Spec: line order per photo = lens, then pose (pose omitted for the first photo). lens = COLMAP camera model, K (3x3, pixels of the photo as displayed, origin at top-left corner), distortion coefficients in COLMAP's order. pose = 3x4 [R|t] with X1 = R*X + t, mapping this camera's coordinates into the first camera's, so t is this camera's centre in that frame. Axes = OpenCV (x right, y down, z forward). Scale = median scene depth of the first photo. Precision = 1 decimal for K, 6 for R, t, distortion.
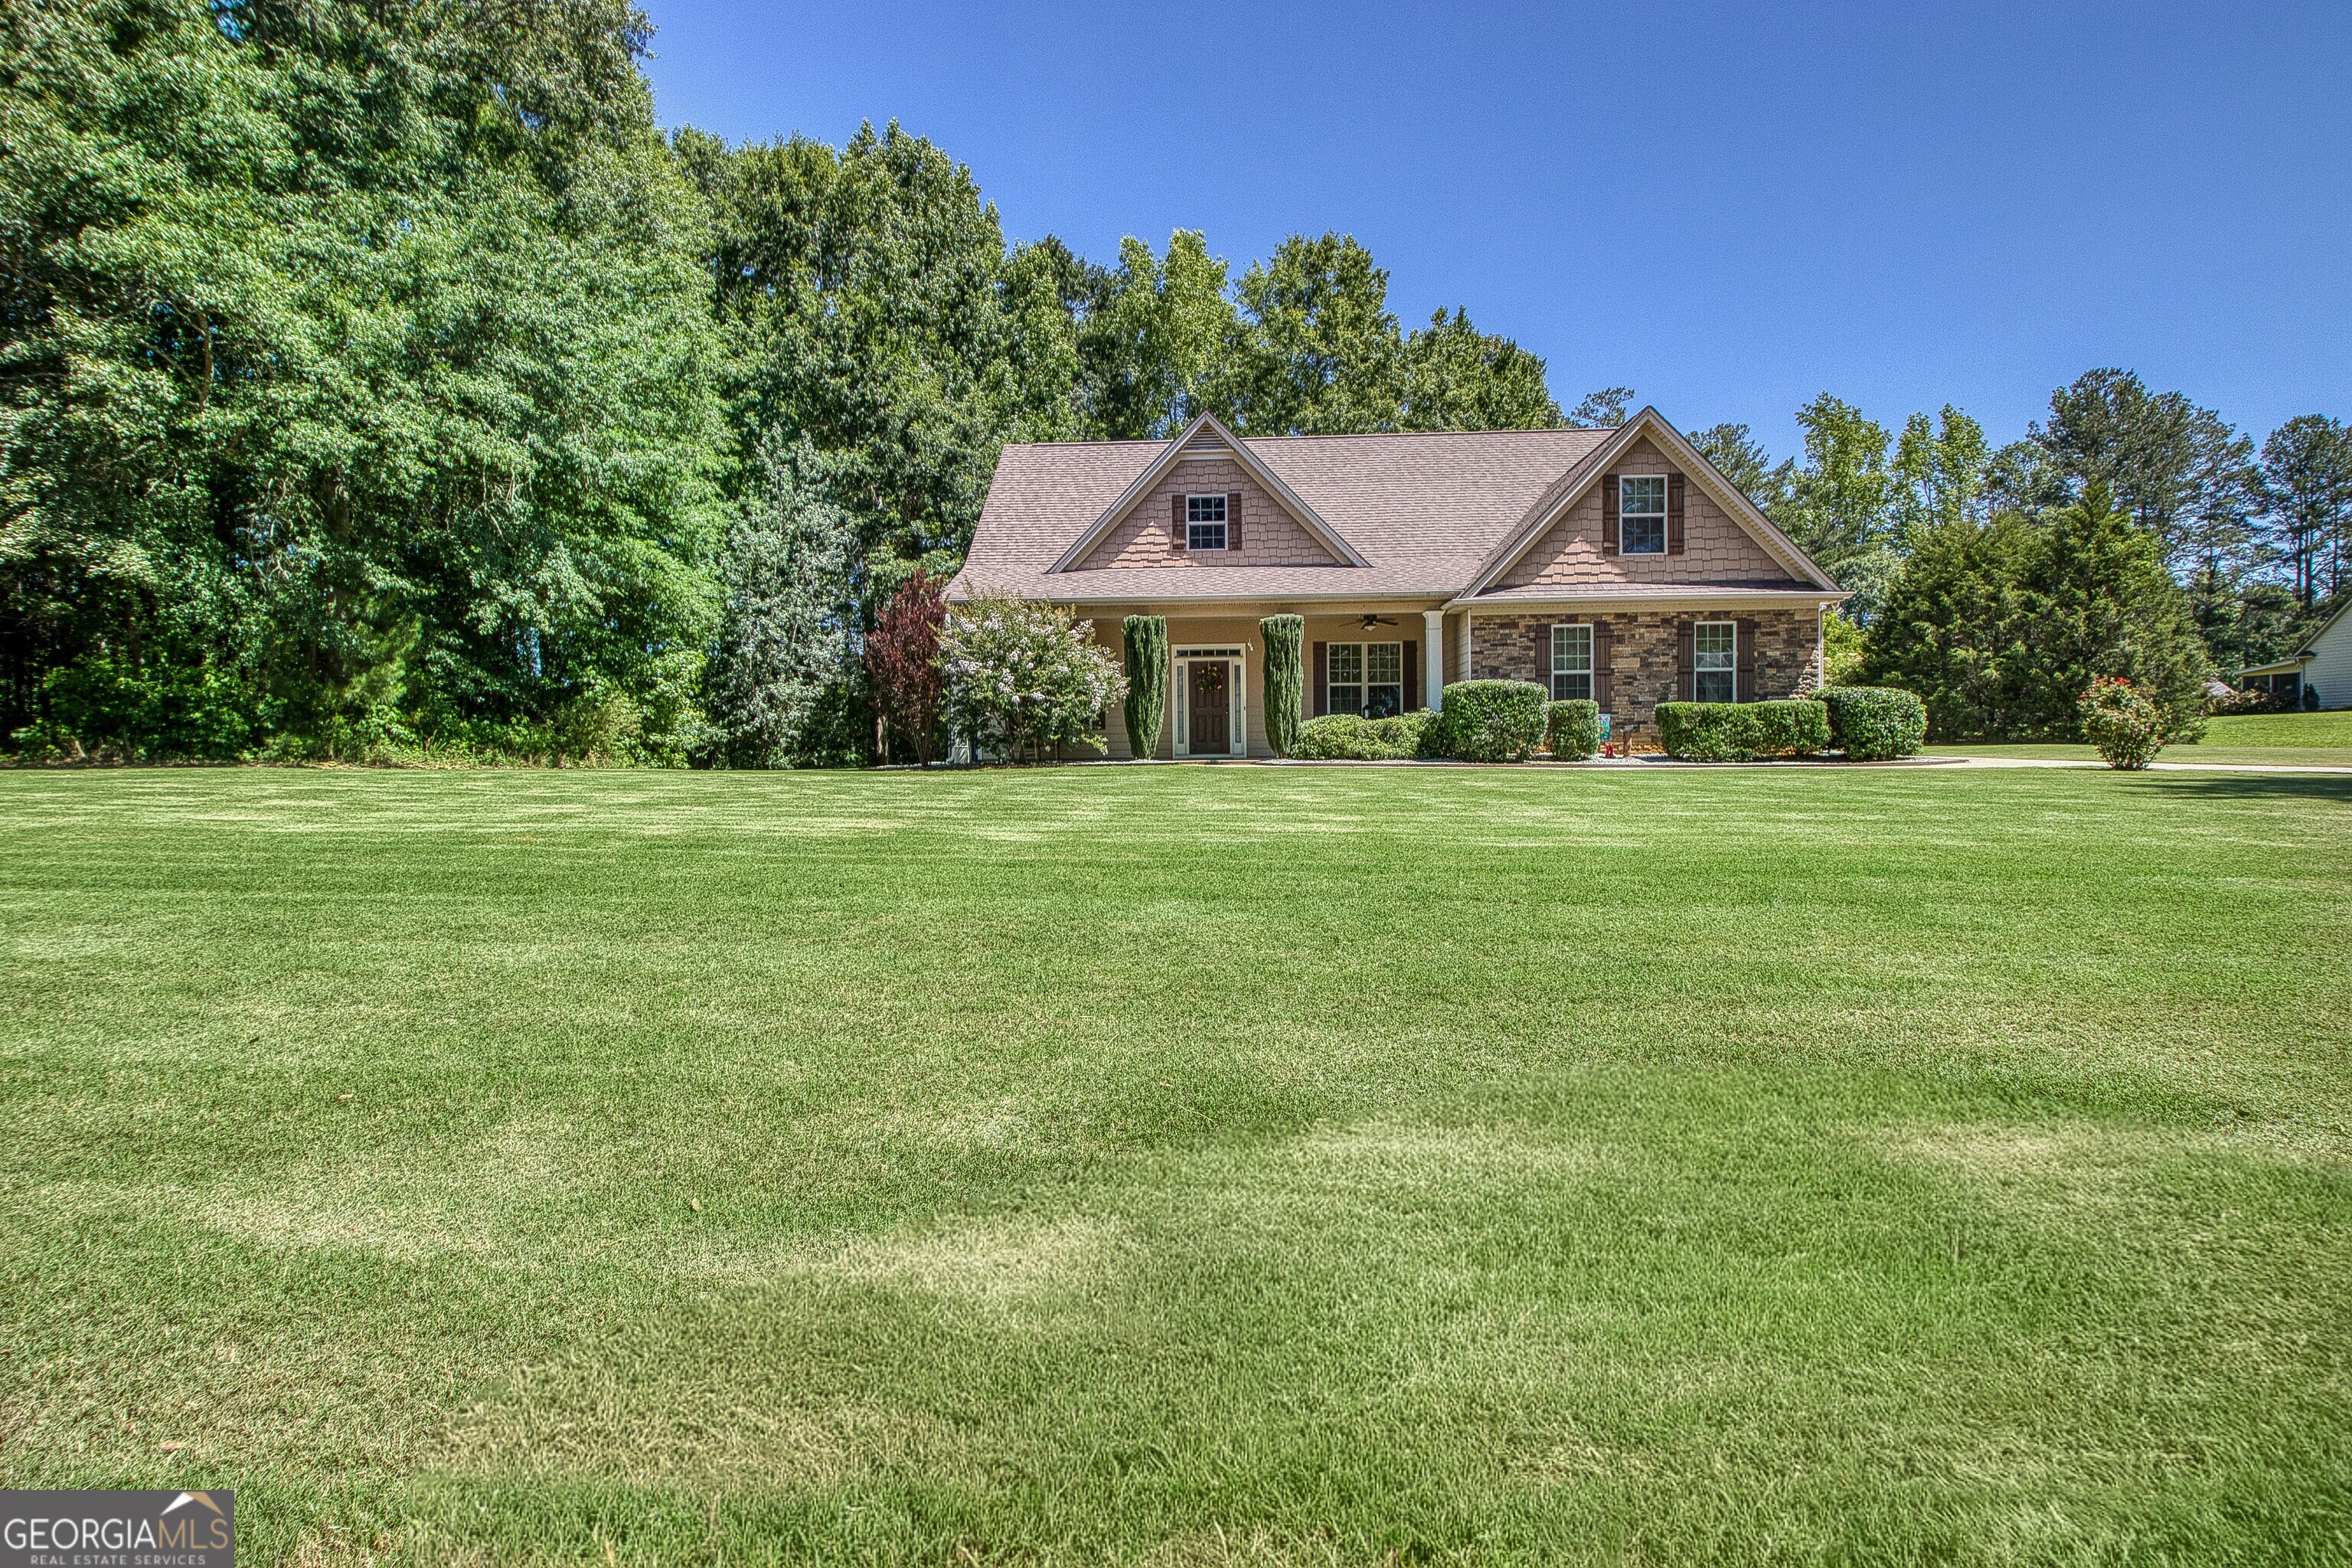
lens RADIAL K [[1081.8, 0, 1165.9], [0, 1081.8, 777.6], [0, 0, 1]] dist [0.003537, -0.018739]
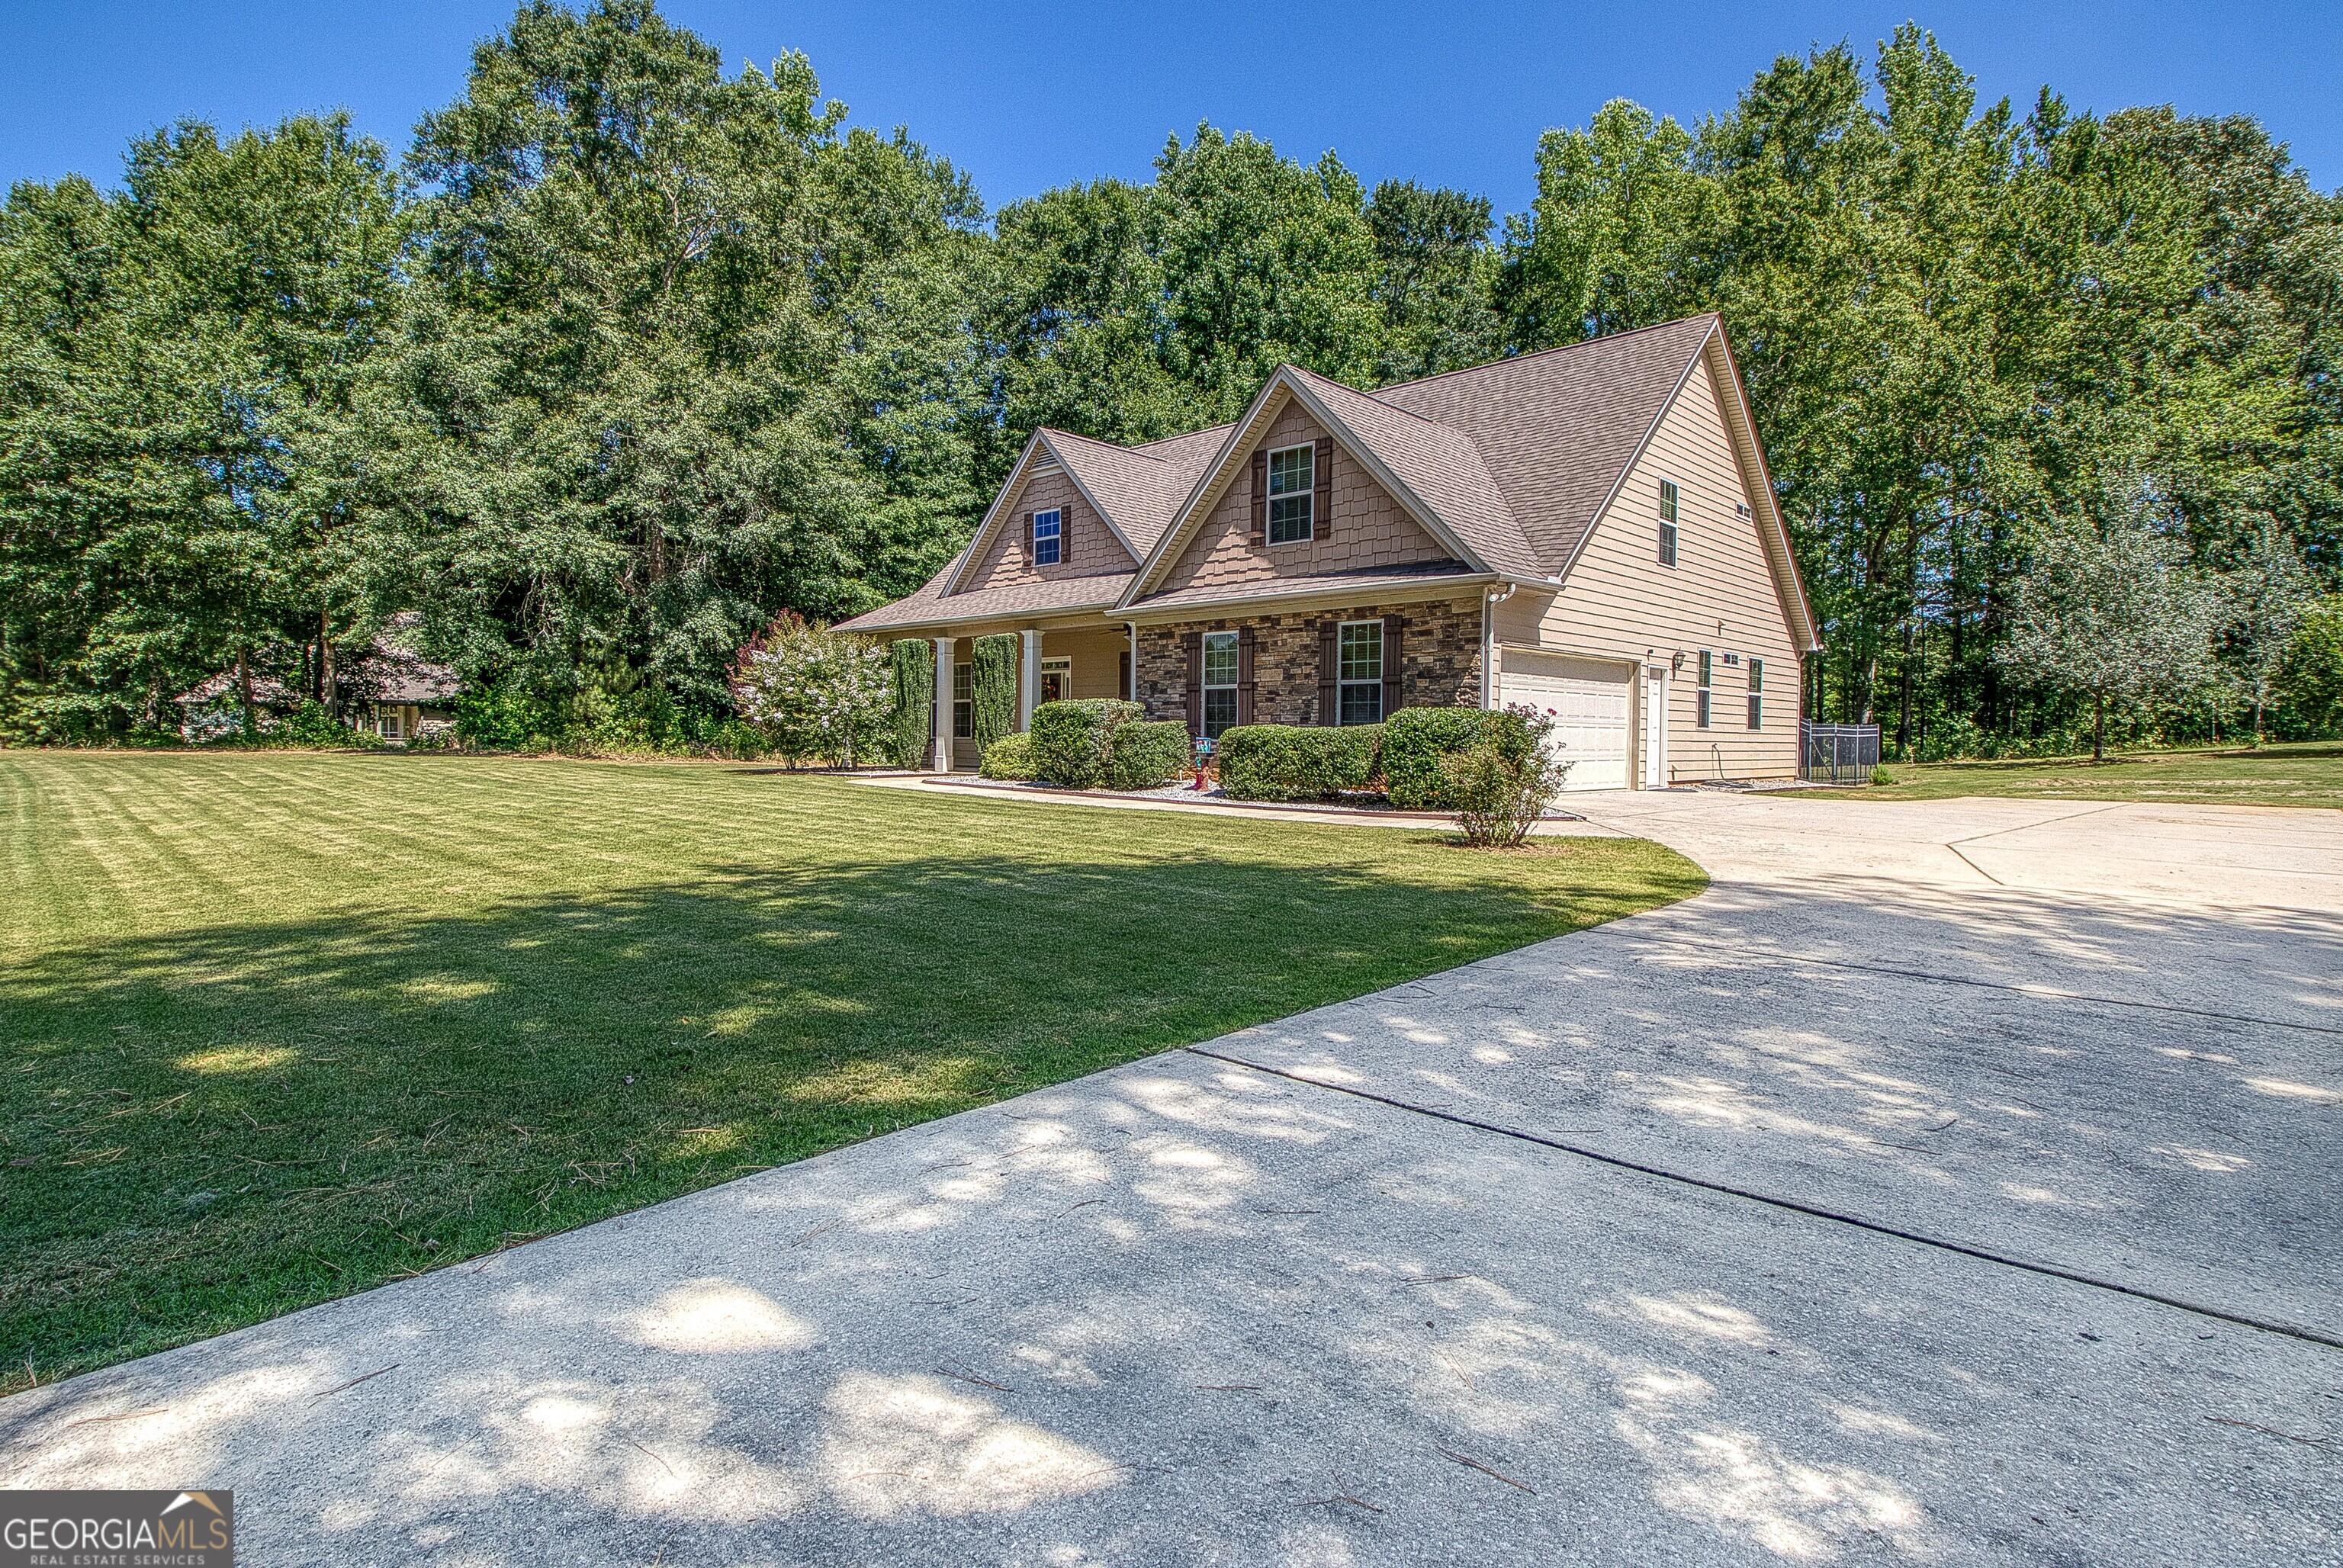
lens RADIAL K [[1193.7, 0, 1123.7], [0, 1193.7, 777.2], [0, 0, 1]] dist [-0.000683, -0.000157]
pose [[0.748790, 0.038911, -0.661664, 0.849152], [-0.029777, 0.999242, 0.025066, -0.042182], [0.662138, 0.000933, 0.749381, 0.211259]]
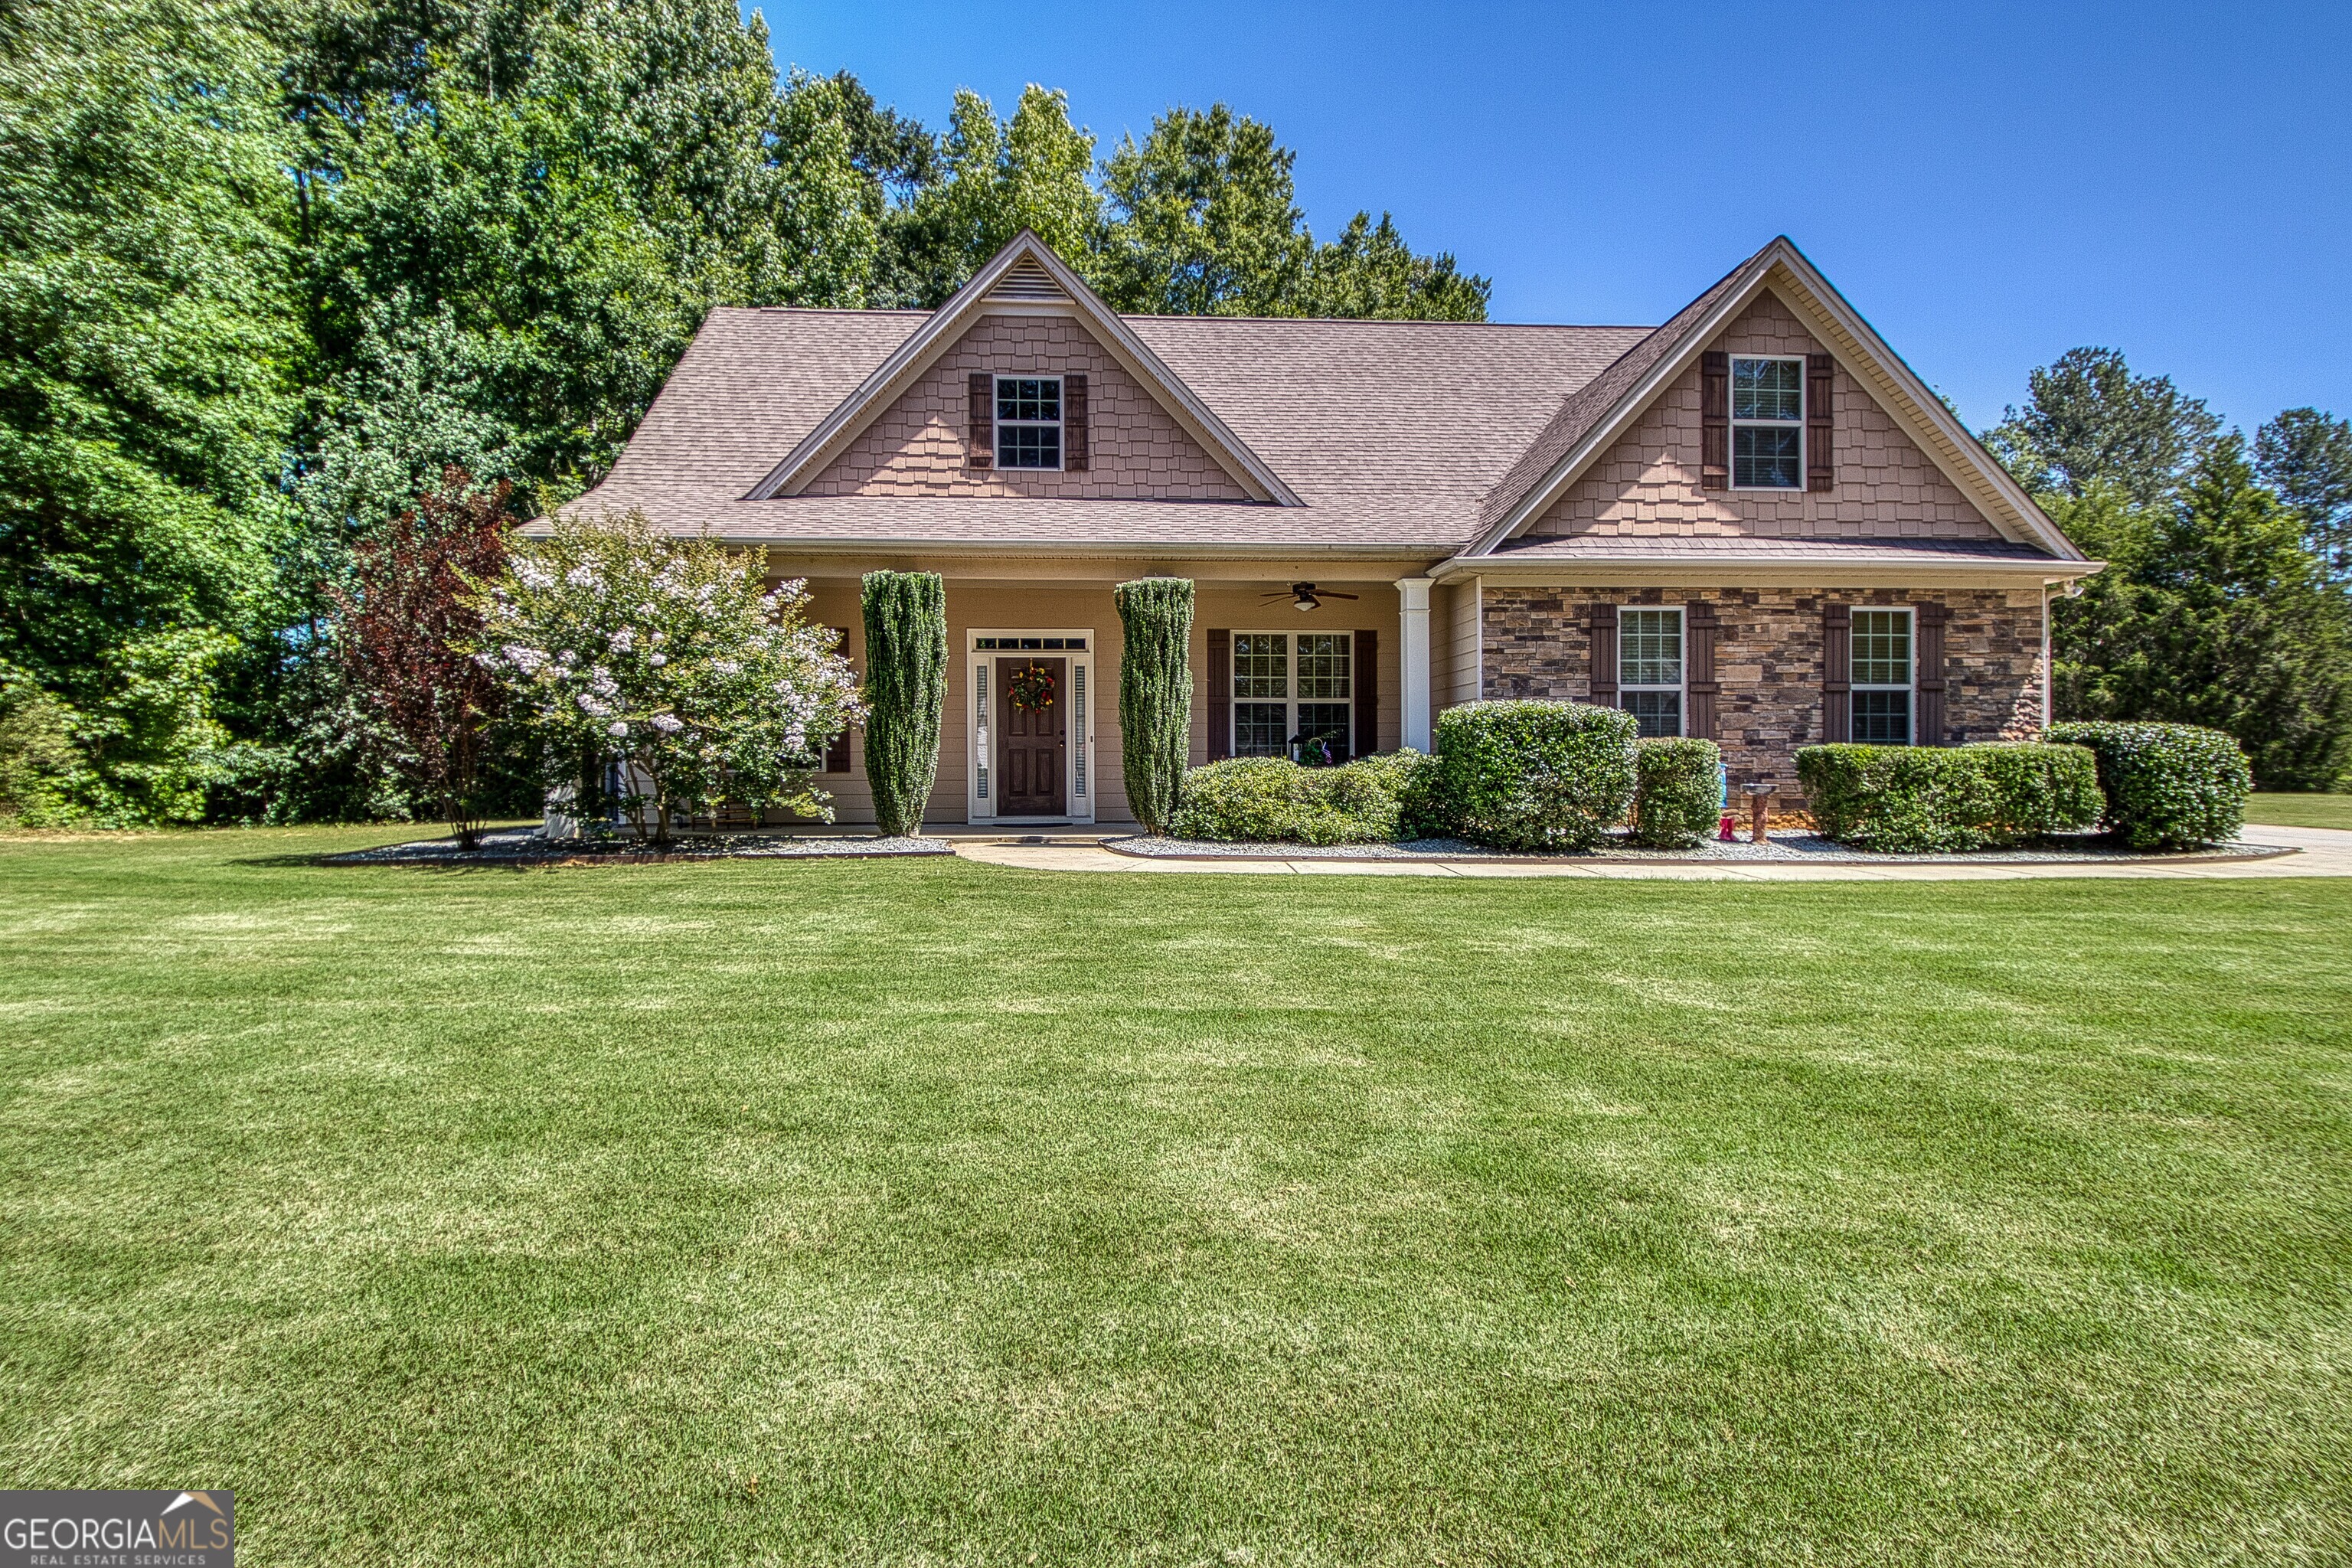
lens RADIAL K [[1235.3, 0, 1159.6], [0, 1235.3, 779.7], [0, 0, 1]] dist [0.002777, -0.018446]
pose [[0.994006, 0.007466, 0.109073, 0.036971], [-0.006109, 0.999900, -0.012766, -0.034183], [-0.109157, 0.012023, 0.993952, 0.331250]]
